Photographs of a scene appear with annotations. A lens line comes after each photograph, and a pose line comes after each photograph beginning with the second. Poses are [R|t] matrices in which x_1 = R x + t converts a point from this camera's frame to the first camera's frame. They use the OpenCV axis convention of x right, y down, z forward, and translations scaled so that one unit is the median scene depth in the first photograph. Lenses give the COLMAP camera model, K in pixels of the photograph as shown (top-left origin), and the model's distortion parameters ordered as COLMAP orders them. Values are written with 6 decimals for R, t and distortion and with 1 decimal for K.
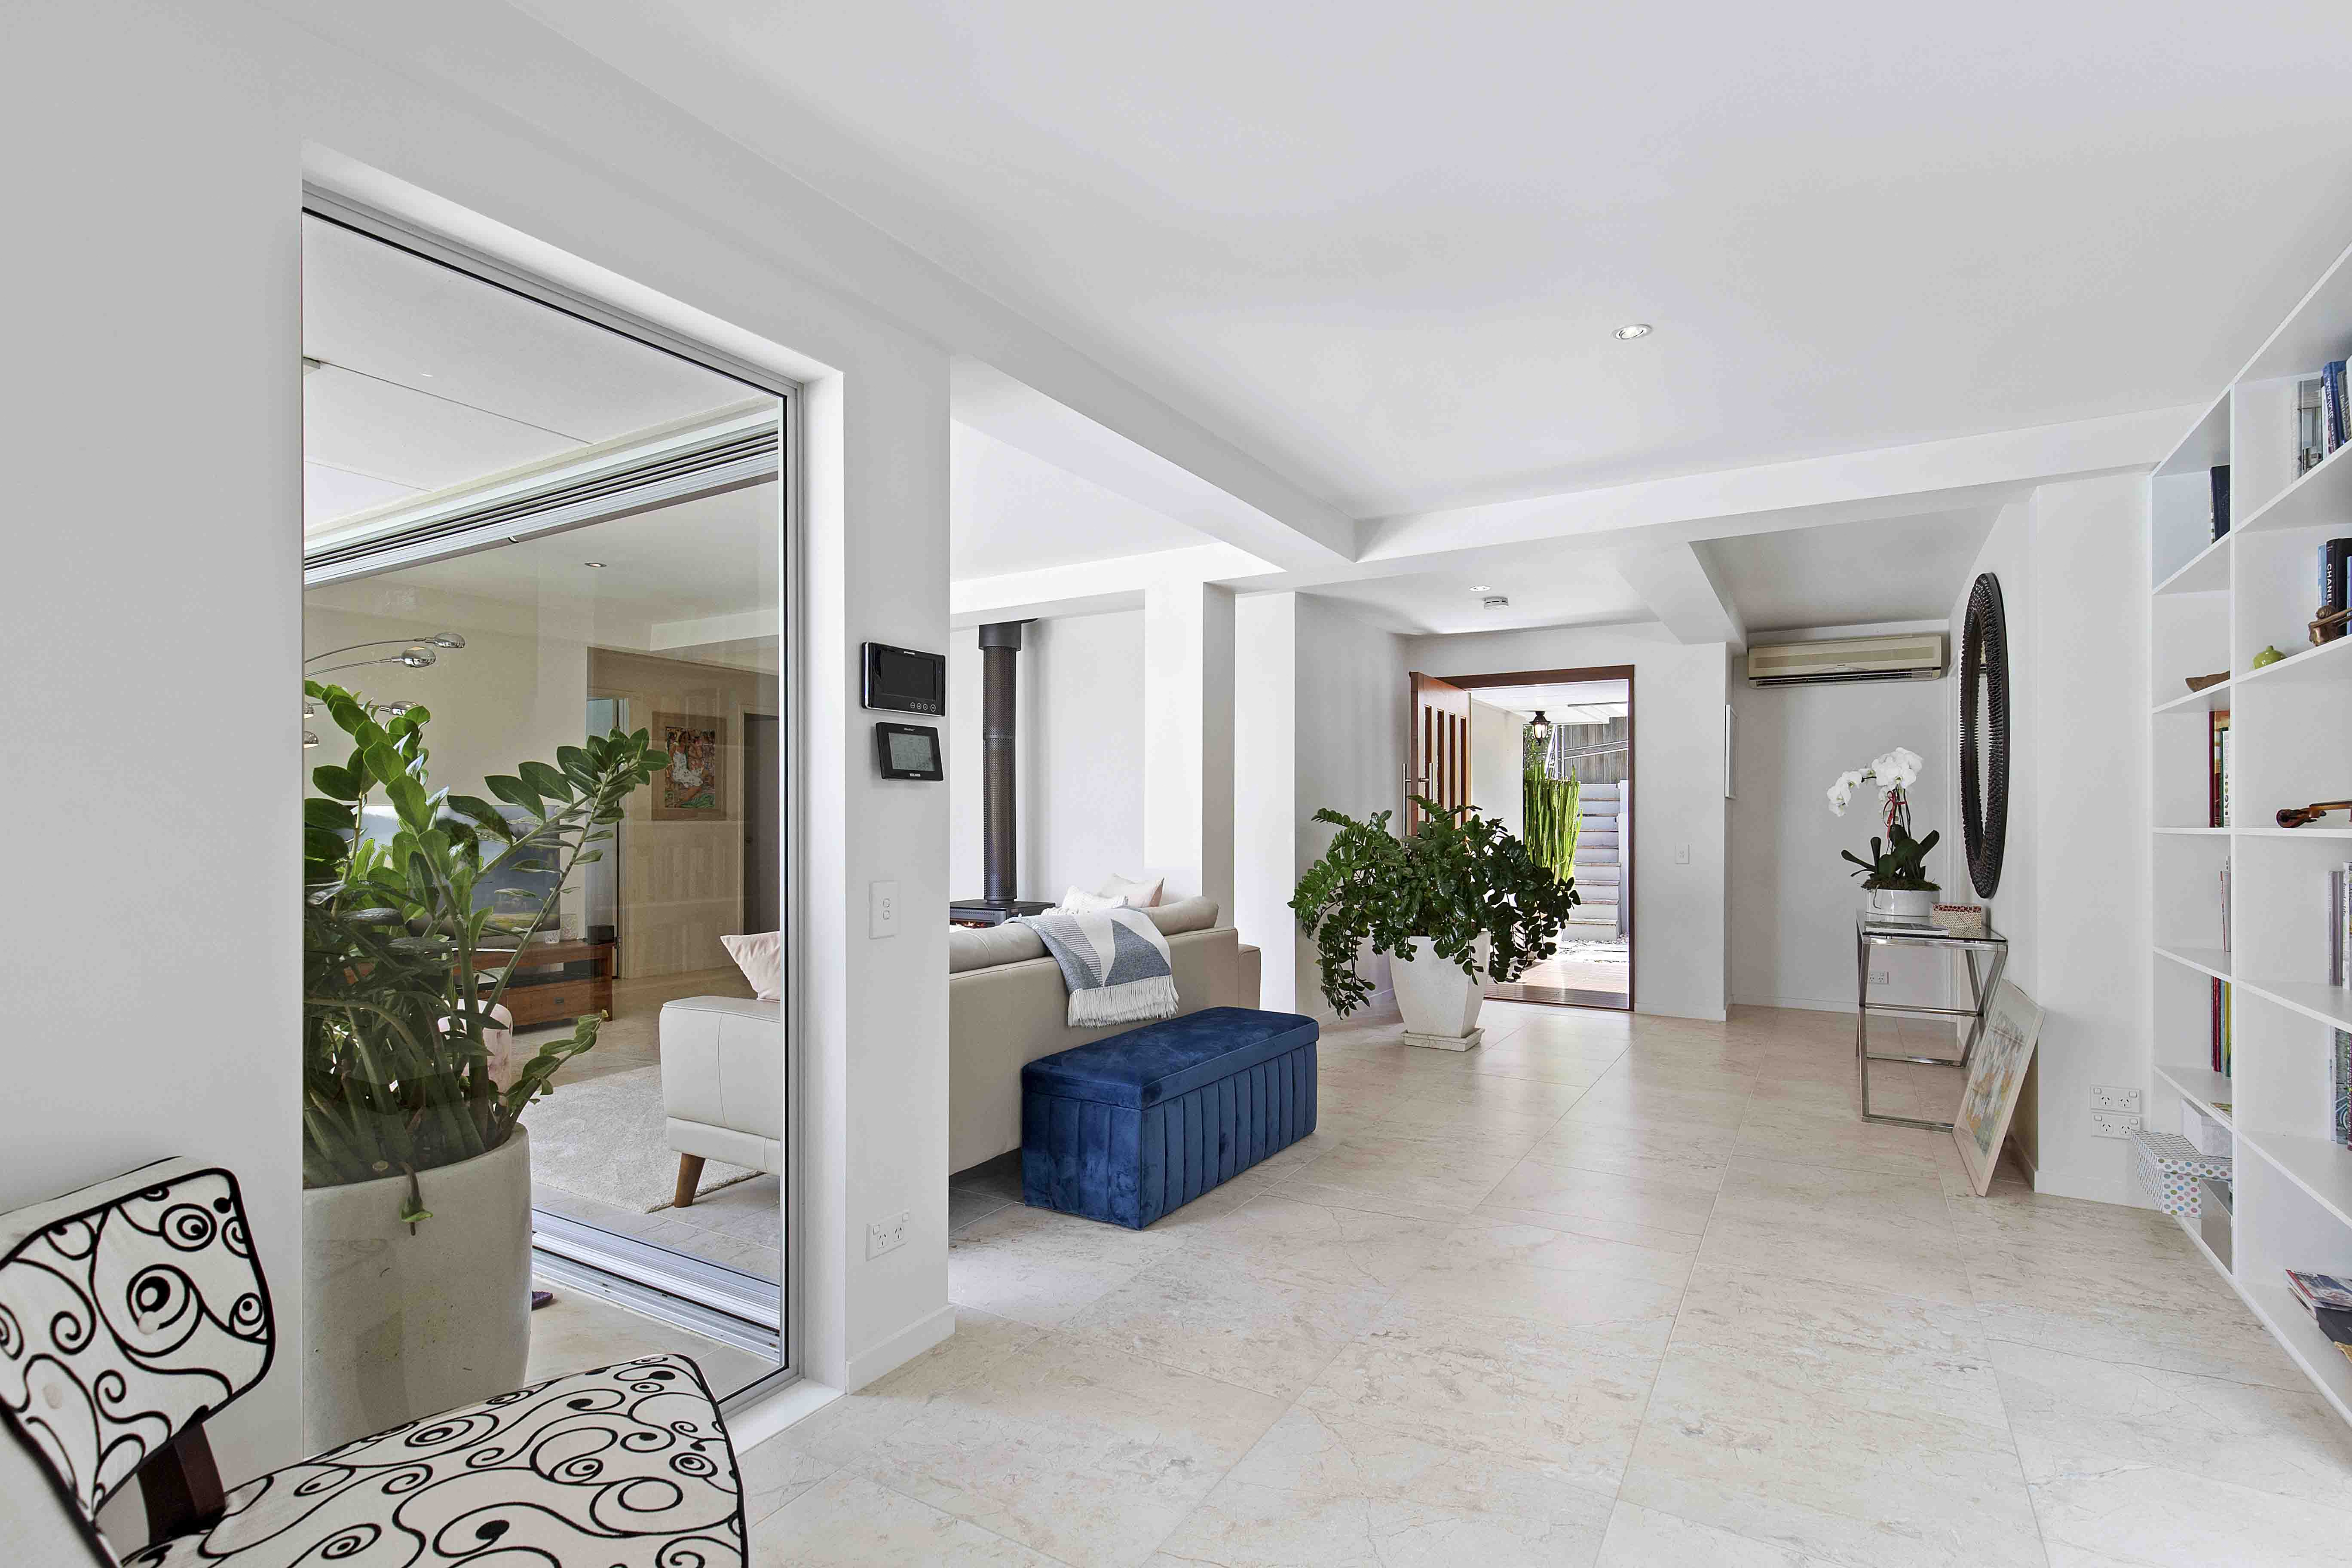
lens RADIAL K [[1100.0, 0, 1182.0], [0, 1100.0, 826.5], [0, 0, 1]] dist [0.000955, 0.000022]
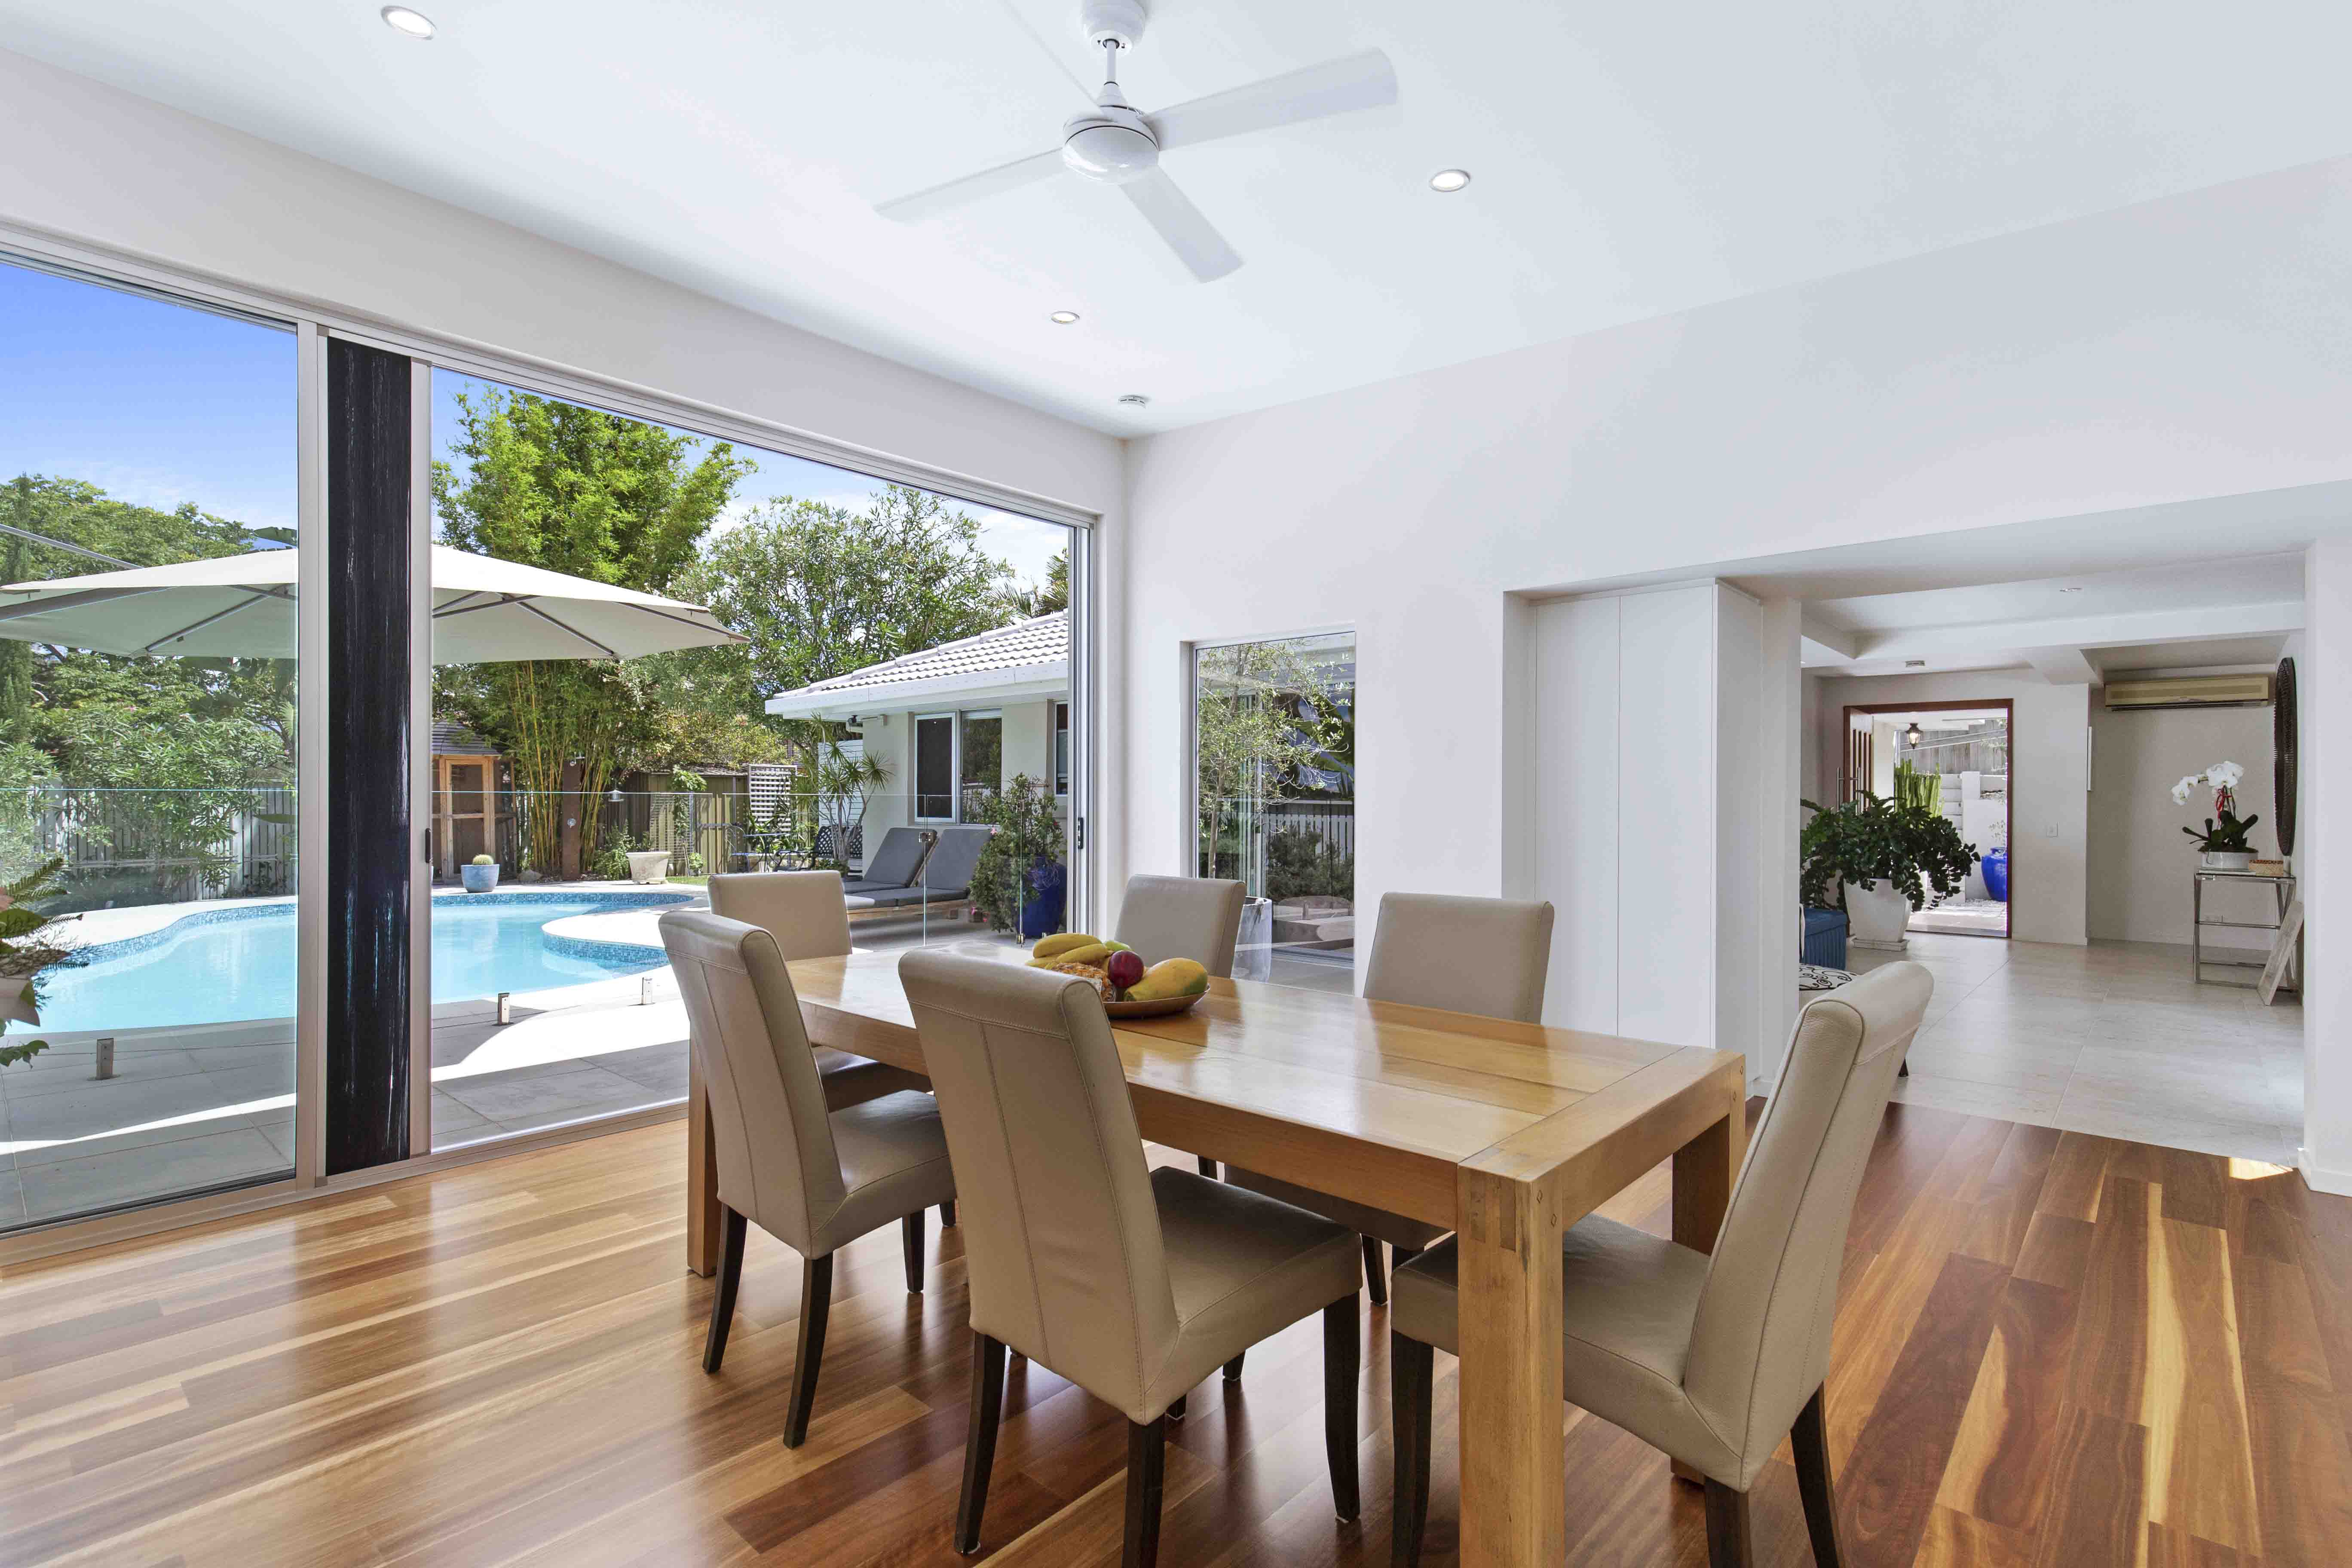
lens RADIAL K [[1056.3, 0, 1170.3], [0, 1056.3, 812.3], [0, 0, 1]] dist [0.000082, -0.000193]
pose [[0.974573, 0.007137, -0.223955, -0.451799], [-0.006092, 0.999967, 0.005354, 0.002163], [0.223986, -0.003853, 0.974585, -0.760194]]
